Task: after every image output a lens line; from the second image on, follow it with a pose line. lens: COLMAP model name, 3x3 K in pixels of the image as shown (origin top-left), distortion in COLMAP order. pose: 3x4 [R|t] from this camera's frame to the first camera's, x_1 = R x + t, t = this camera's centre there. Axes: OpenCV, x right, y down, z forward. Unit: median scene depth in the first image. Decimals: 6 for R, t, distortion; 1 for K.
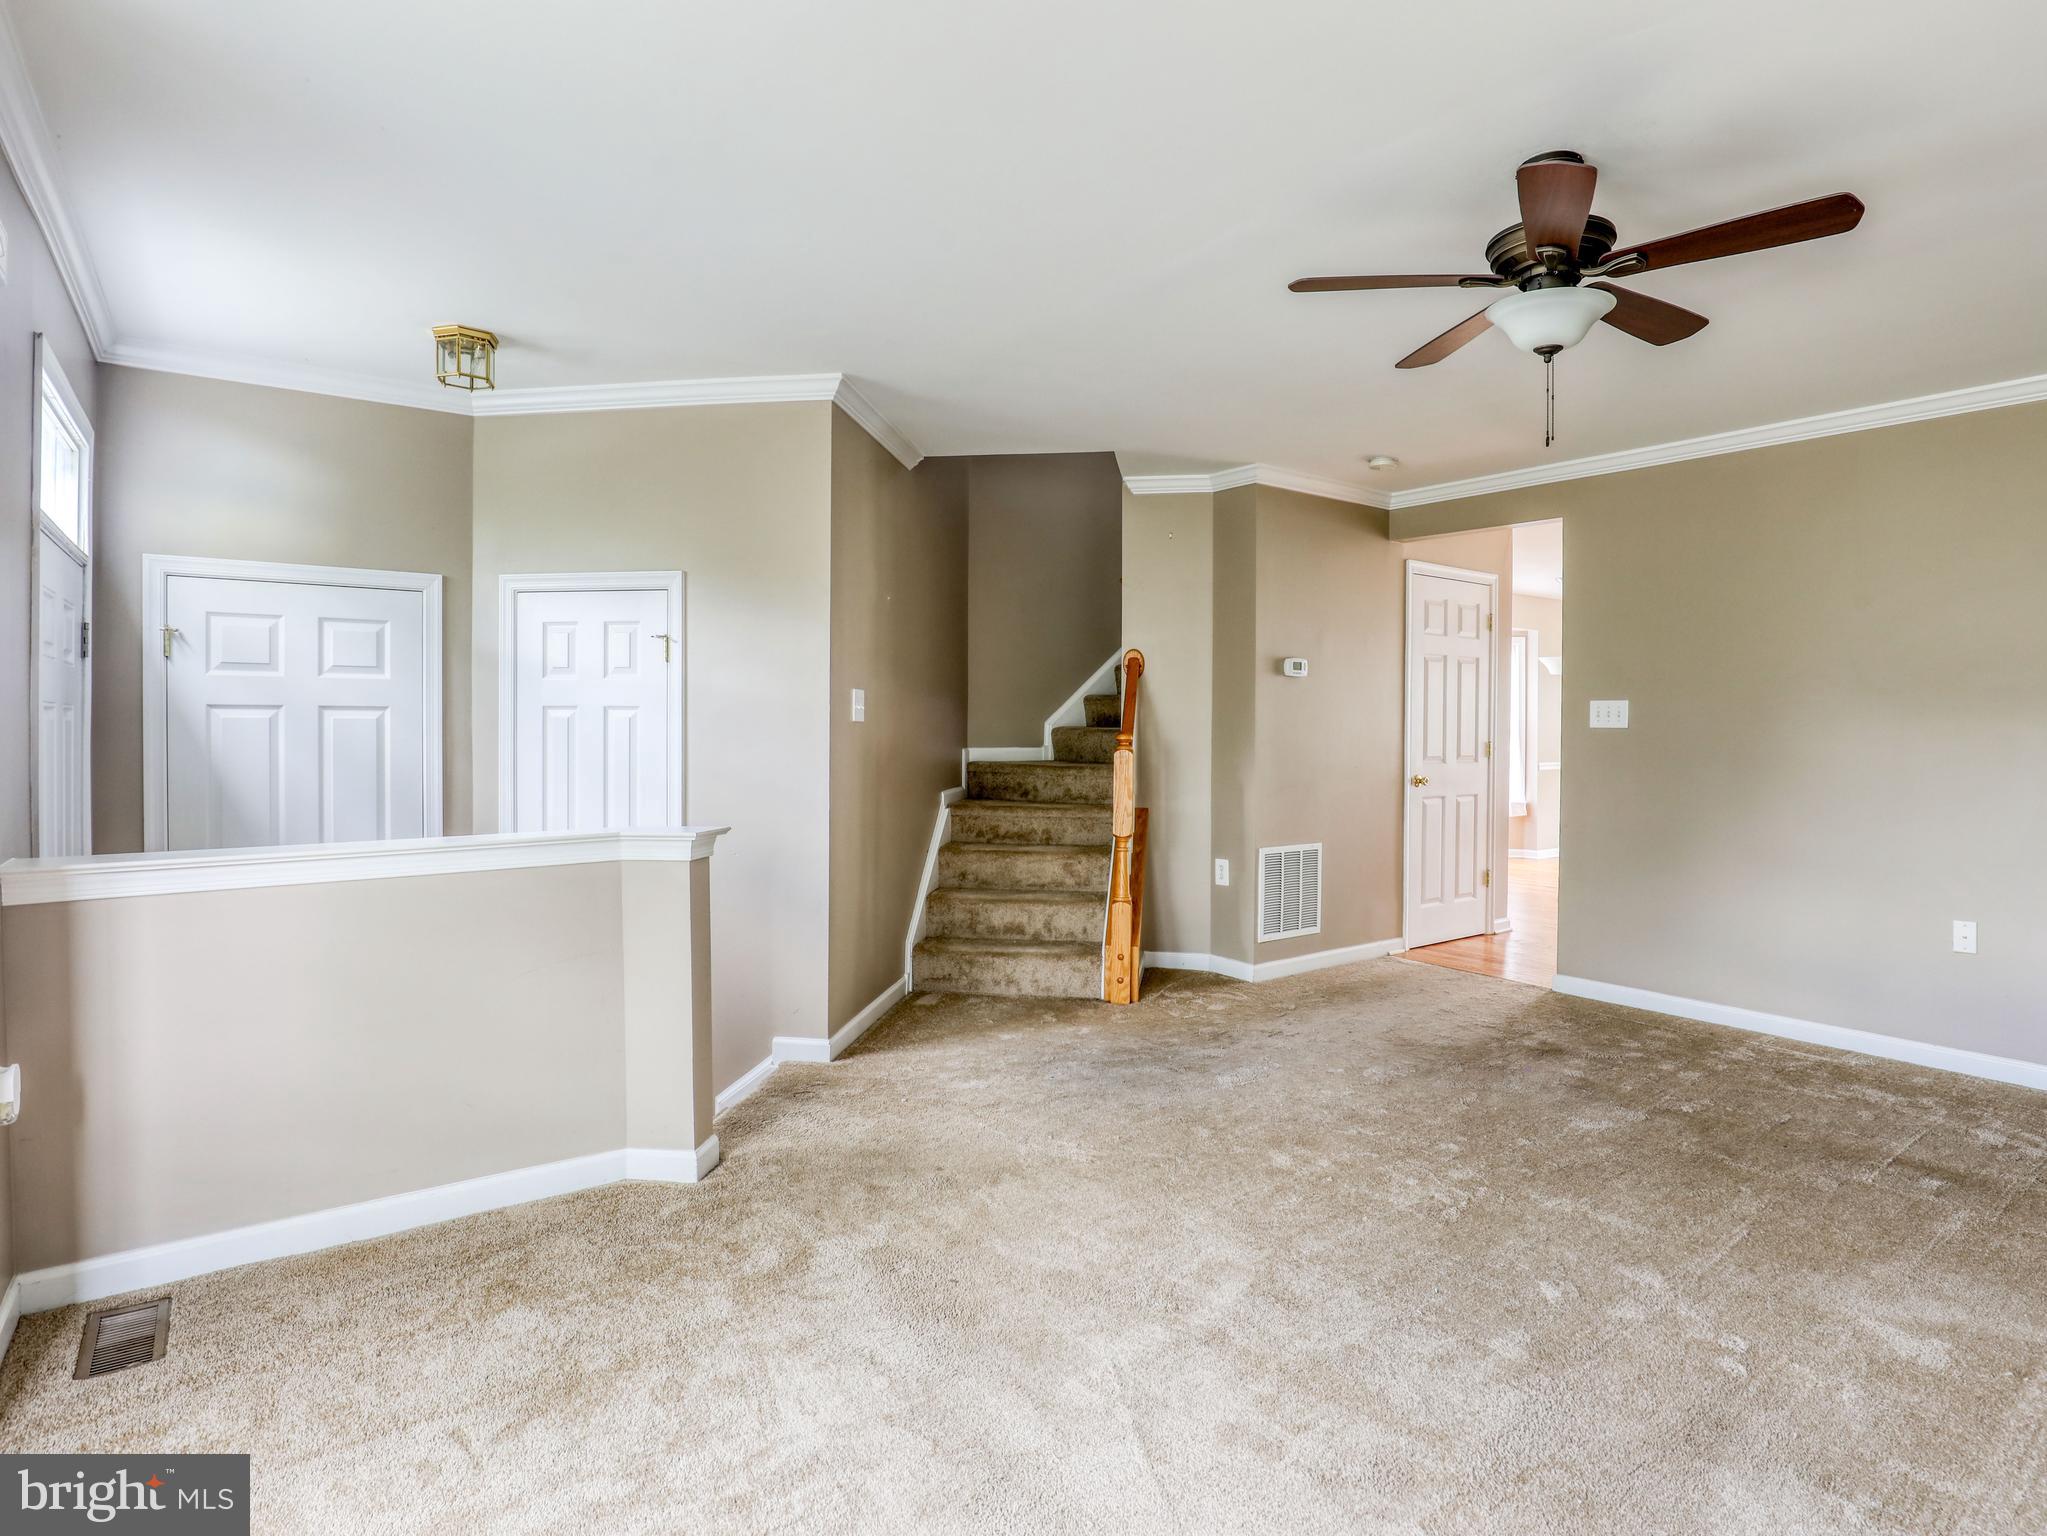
lens RADIAL K [[1090.7, 0, 1029.5], [0, 1090.7, 744.3], [0, 0, 1]] dist [-0.015385, -0.000606]
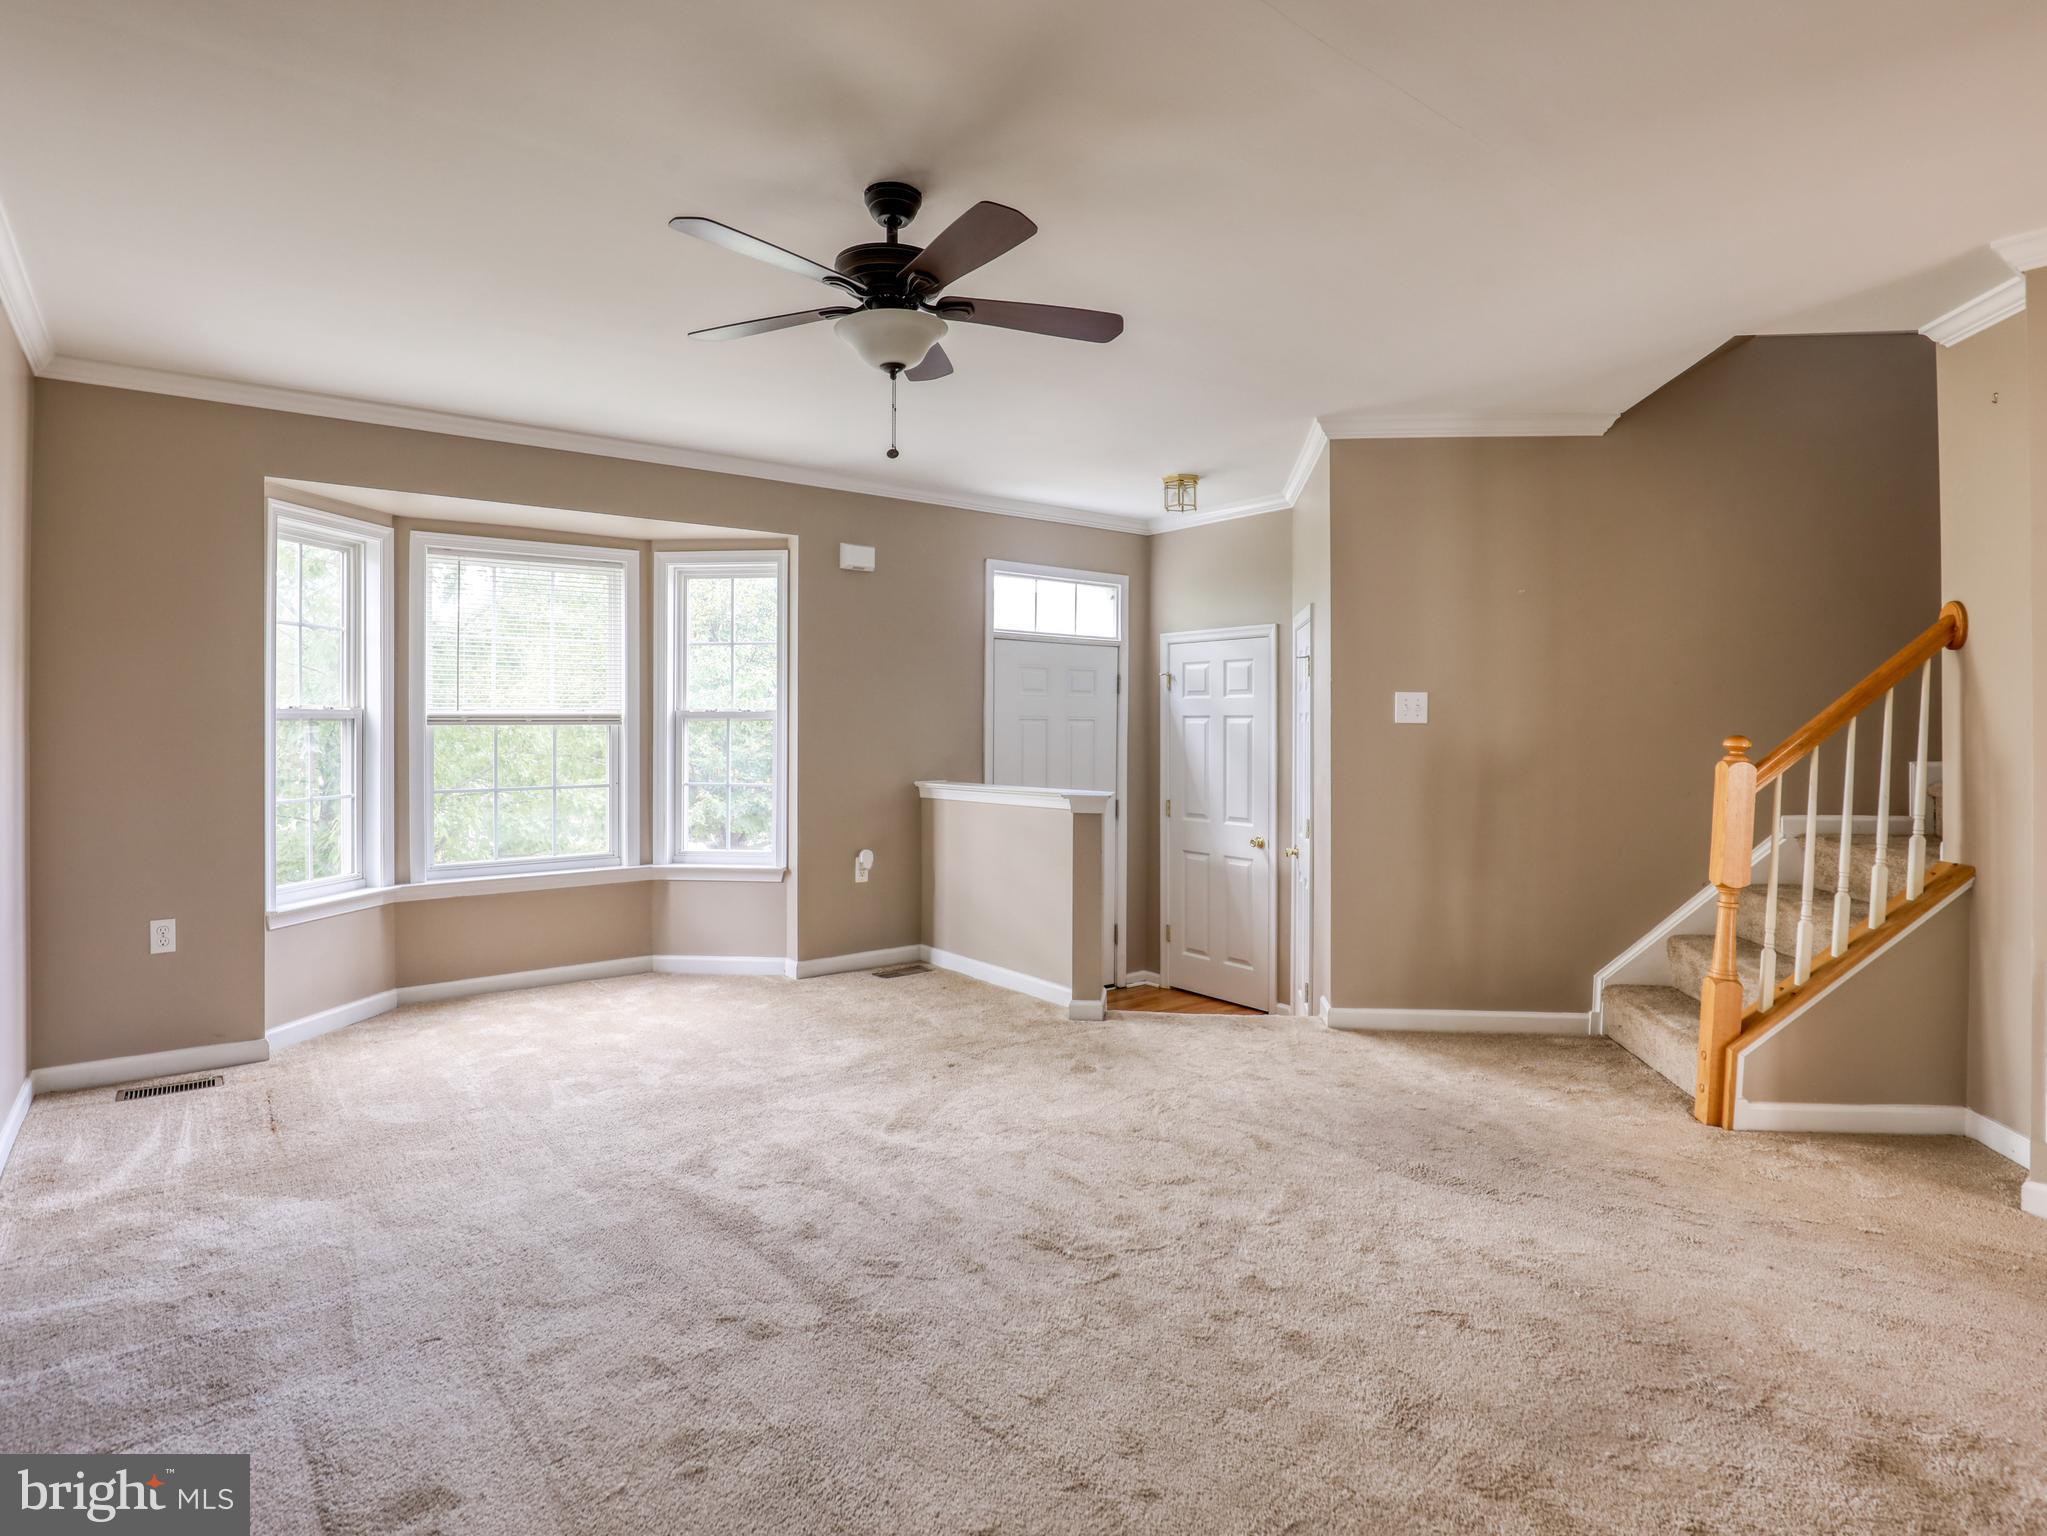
lens RADIAL K [[1090.7, 0, 1029.5], [0, 1090.7, 744.3], [0, 0, 1]] dist [-0.015385, -0.000606]
pose [[0.038884, 0.016248, -0.999112, 0.982408], [-0.017209, 0.999730, 0.015588, -0.014243], [0.999096, 0.016588, 0.039153, 0.682651]]
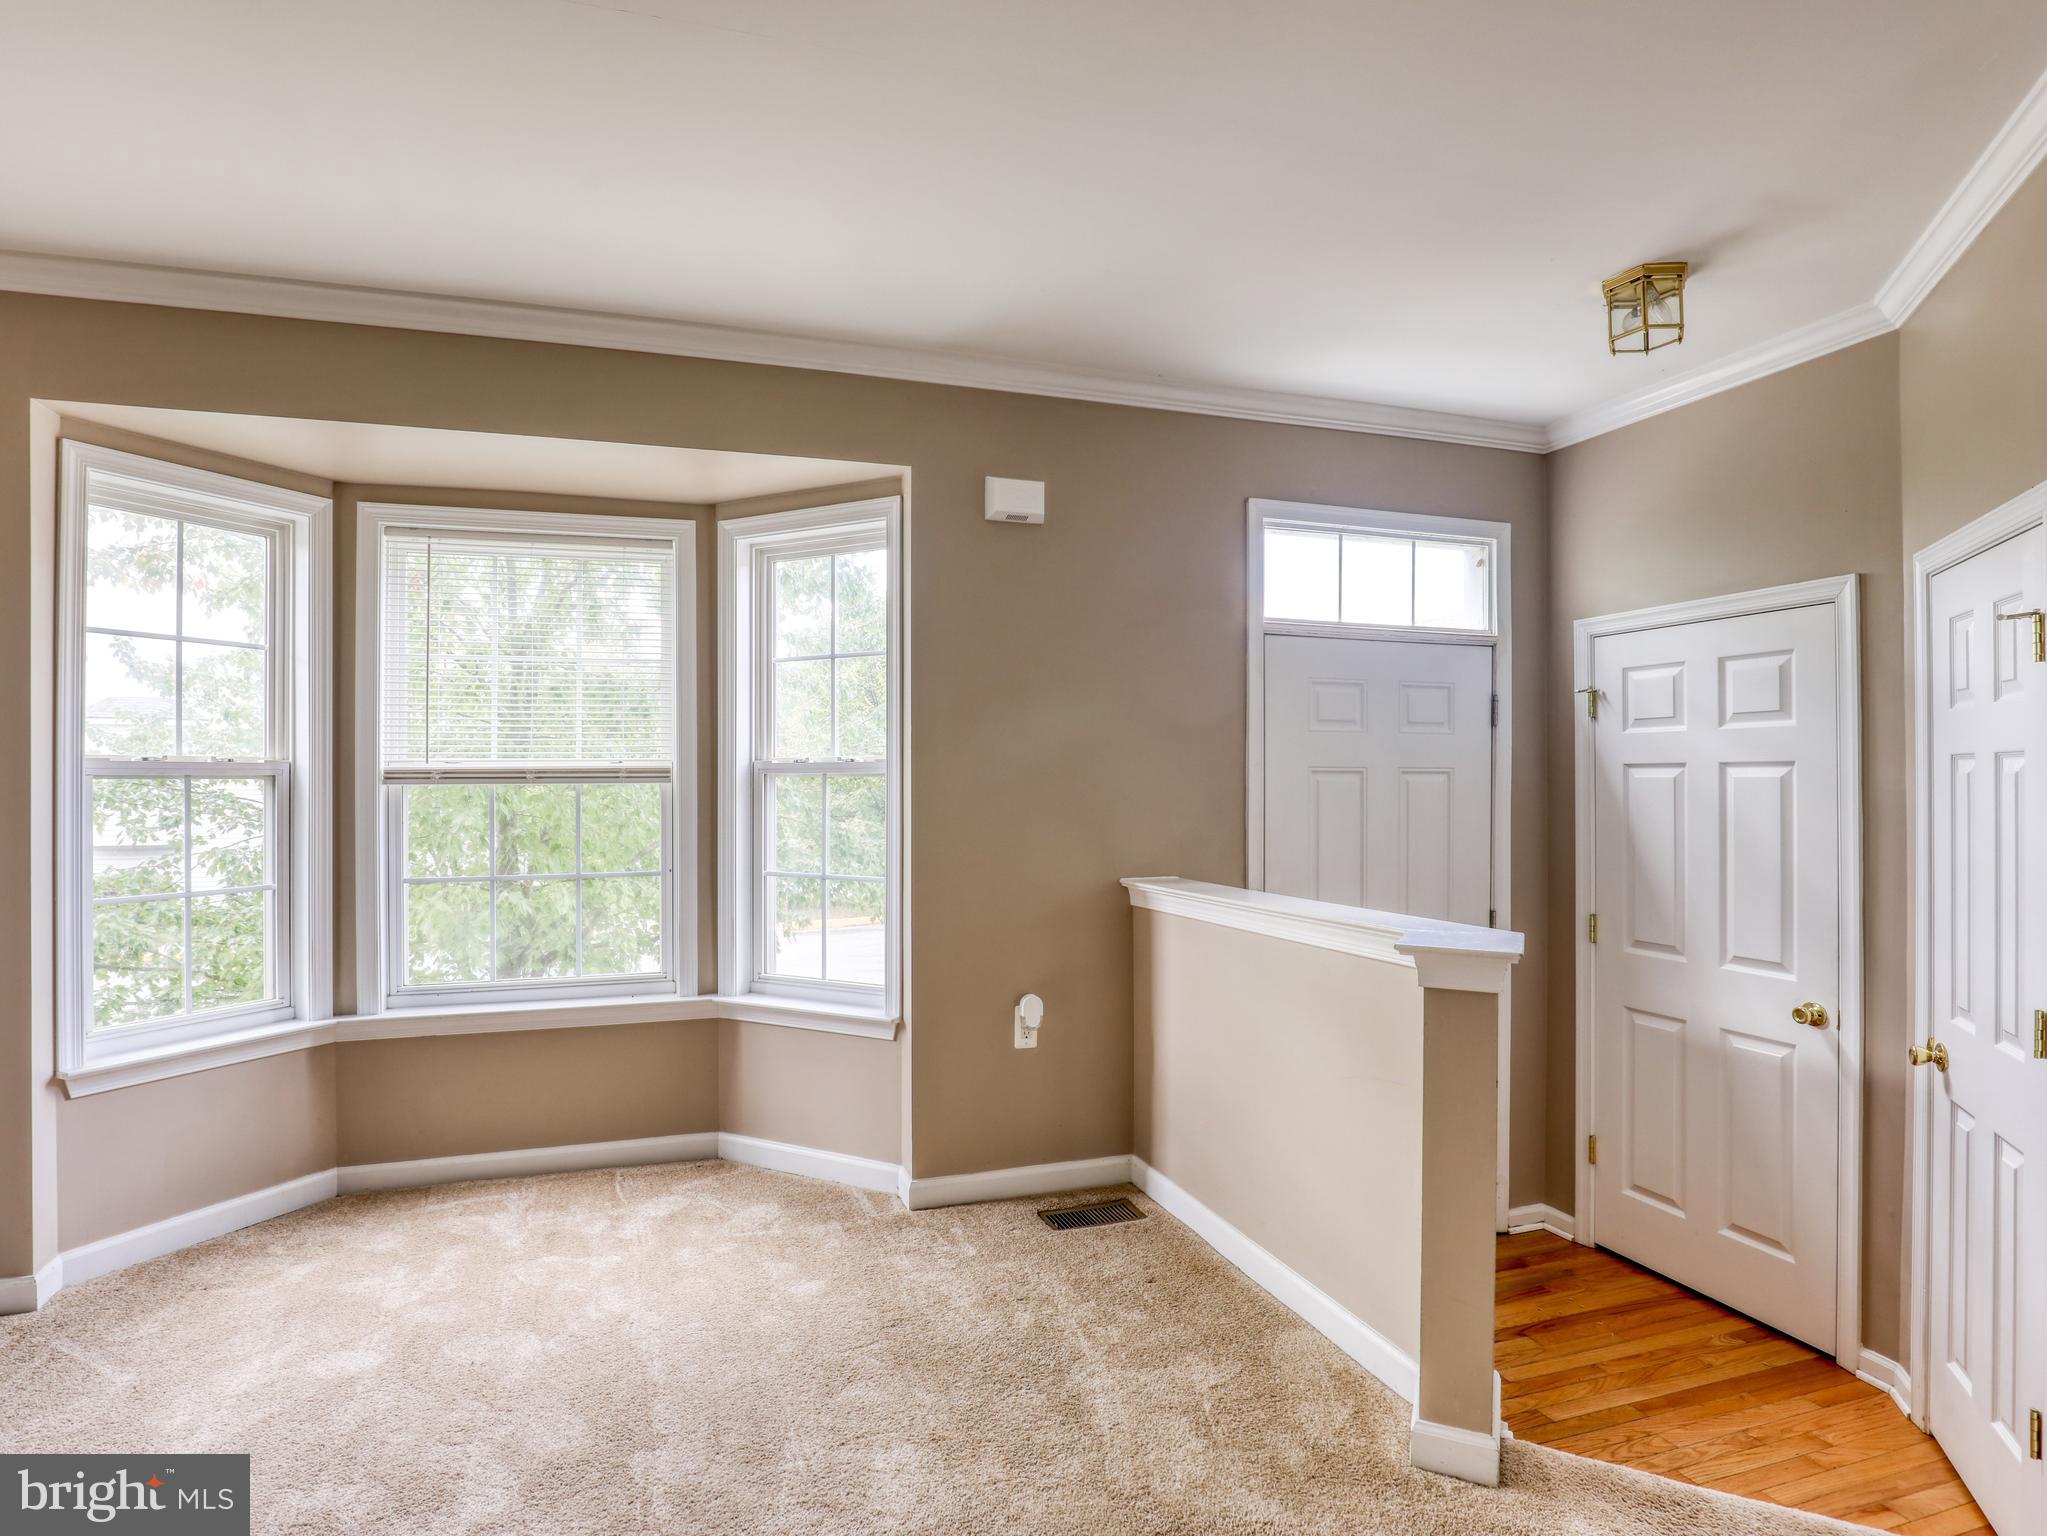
lens RADIAL K [[1050.4, 0, 939.1], [0, 1050.4, 773.0], [0, 0, 1]] dist [-0.028396, 0.000921]
pose [[-0.327452, -0.007171, -0.944841, 0.311774], [-0.013651, 0.999903, -0.002858, -0.017802], [0.944769, 0.011962, -0.327518, 0.723669]]
